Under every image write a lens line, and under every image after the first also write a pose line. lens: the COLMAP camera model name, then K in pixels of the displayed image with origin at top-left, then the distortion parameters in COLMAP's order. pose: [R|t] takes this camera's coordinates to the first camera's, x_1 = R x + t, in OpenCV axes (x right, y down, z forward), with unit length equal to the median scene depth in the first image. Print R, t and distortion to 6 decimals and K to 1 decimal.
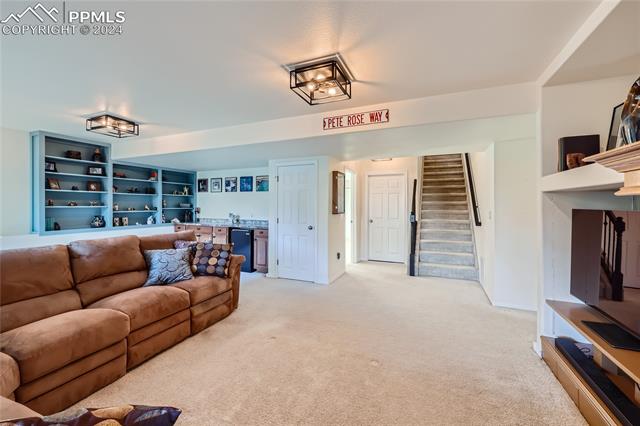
lens RADIAL K [[263.3, 0, 318.1], [0, 263.3, 212.2], [0, 0, 1]] dist [-0.001037, -0.000793]
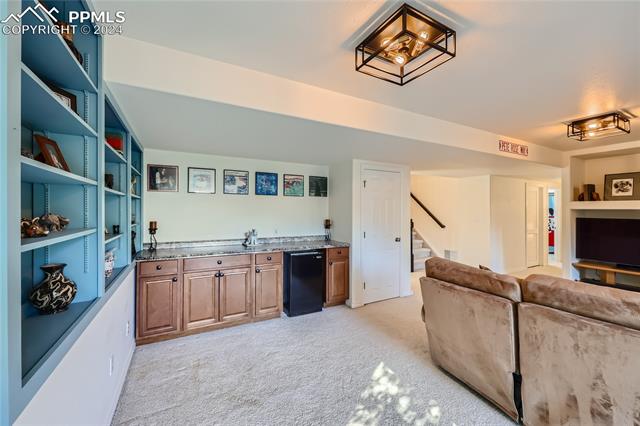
lens RADIAL K [[263.3, 0, 319.8], [0, 263.3, 212.4], [0, 0, 1]] dist [-0.001037, -0.000793]
pose [[0.609596, -0.010560, 0.792642, -0.721046], [0.016930, 0.999857, 0.000300, -0.033345], [-0.792531, 0.013236, 0.609687, 0.495917]]
